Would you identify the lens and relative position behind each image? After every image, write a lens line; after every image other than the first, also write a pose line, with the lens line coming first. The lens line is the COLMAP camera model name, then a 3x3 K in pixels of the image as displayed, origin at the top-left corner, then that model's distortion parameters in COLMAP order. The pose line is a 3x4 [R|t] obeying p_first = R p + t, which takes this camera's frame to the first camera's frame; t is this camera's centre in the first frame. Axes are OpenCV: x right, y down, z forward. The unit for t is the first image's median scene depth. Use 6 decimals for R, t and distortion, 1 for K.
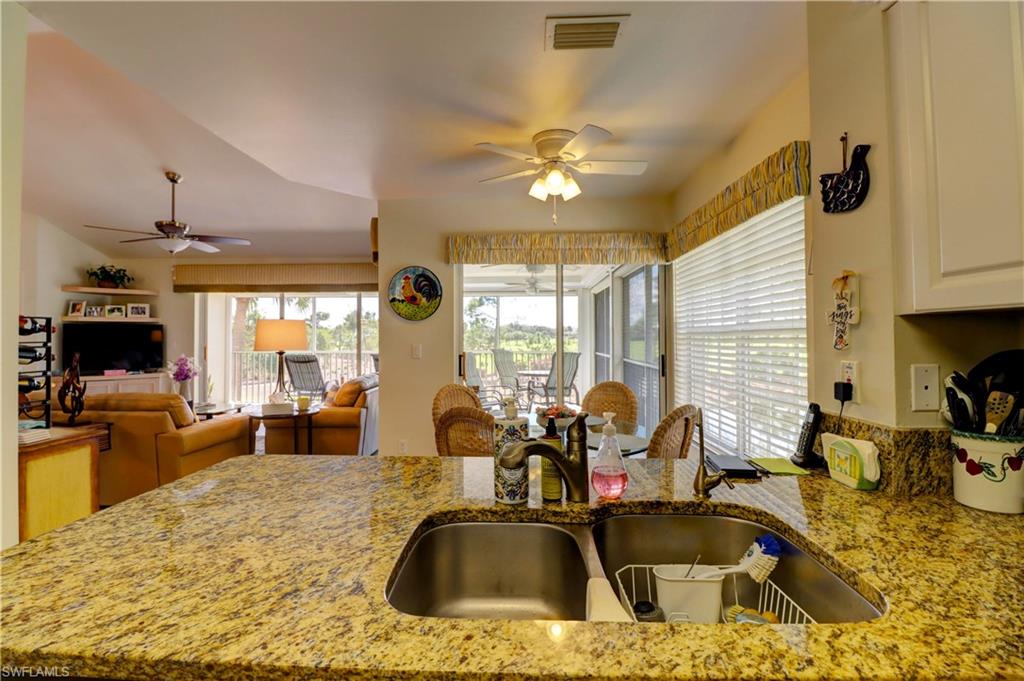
lens RADIAL K [[474.6, 0, 506.7], [0, 474.6, 330.8], [0, 0, 1]] dist [-0.001065, -0.012665]
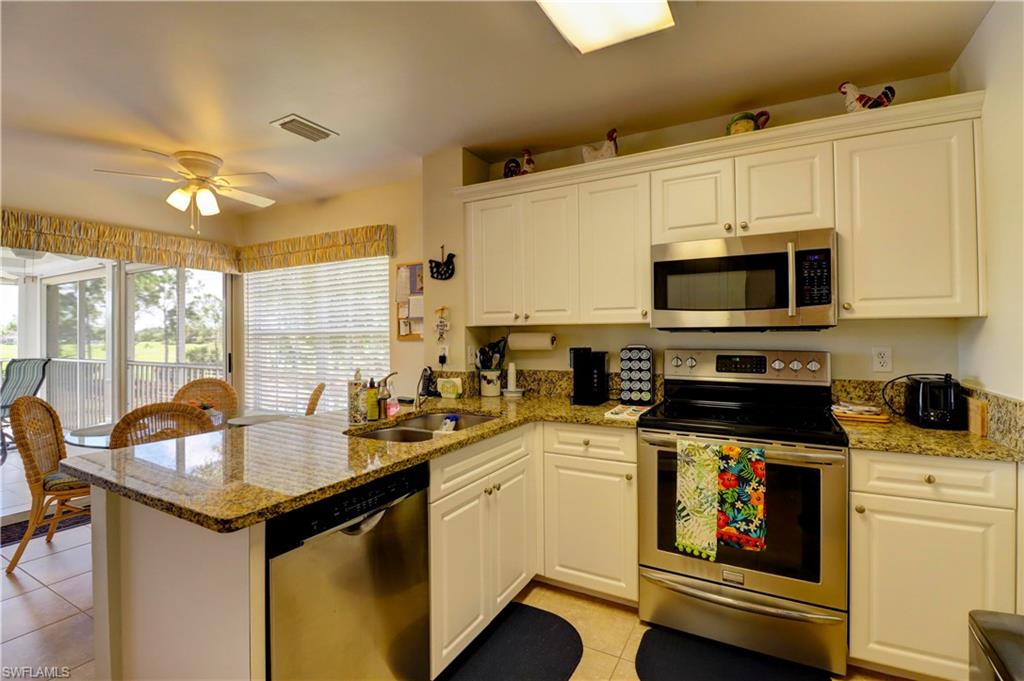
lens RADIAL K [[474.6, 0, 508.9], [0, 474.6, 328.0], [0, 0, 1]] dist [-0.001065, -0.012665]
pose [[0.446401, 0.011039, 0.894765, -0.417280], [-0.003506, 0.999938, -0.010588, 0.000117], [-0.894826, 0.001589, 0.446411, -0.104989]]
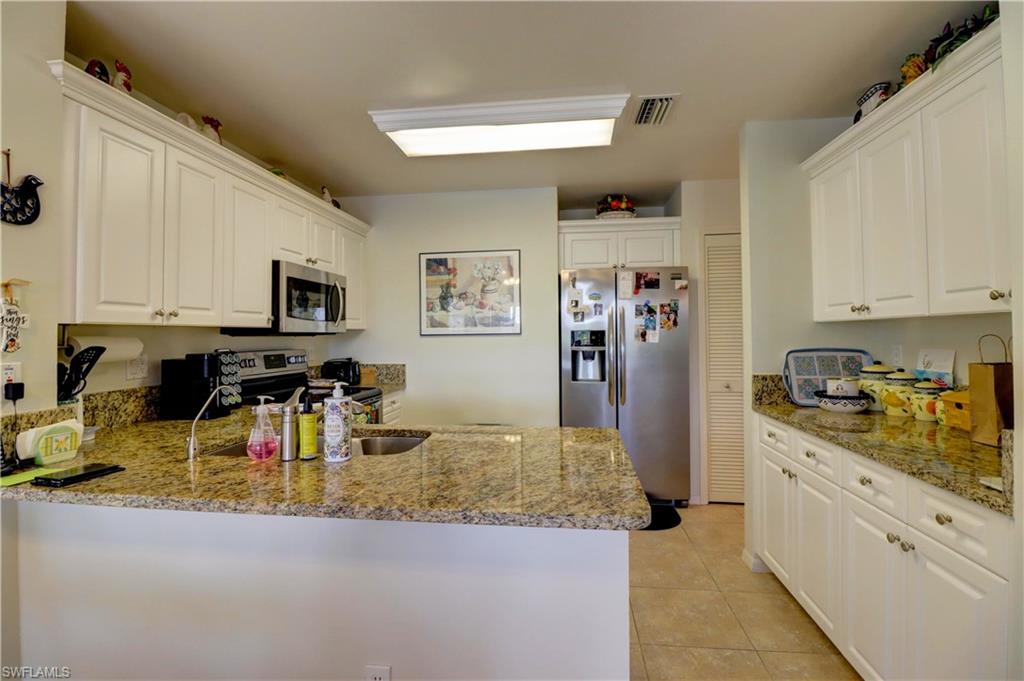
lens RADIAL K [[474.6, 0, 511.0], [0, 474.6, 331.5], [0, 0, 1]] dist [-0.001065, -0.012665]
pose [[-0.996637, 0.011038, 0.081200, -0.177918], [0.009579, 0.999786, -0.018340, 0.008110], [-0.081385, -0.017500, -0.996529, 0.697520]]
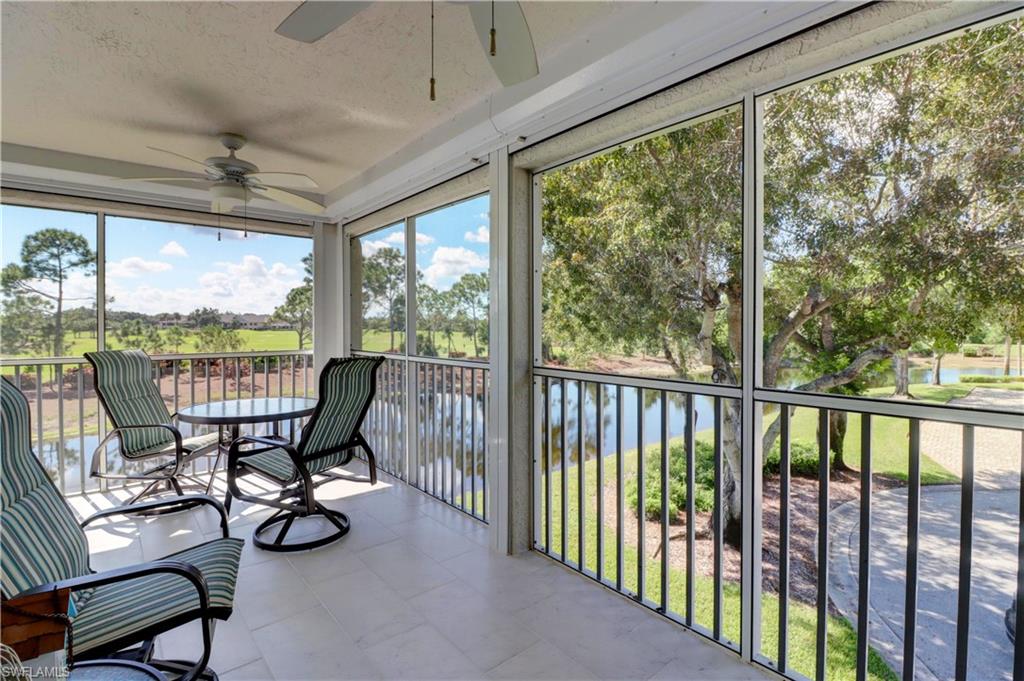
lens RADIAL K [[474.6, 0, 505.7], [0, 474.6, 332.9], [0, 0, 1]] dist [-0.001065, -0.012665]
pose [[0.736129, -0.009070, 0.676781, -0.089573], [-0.008691, 0.999701, 0.022851, 0.031083], [-0.676786, -0.022703, 0.735830, 1.255135]]
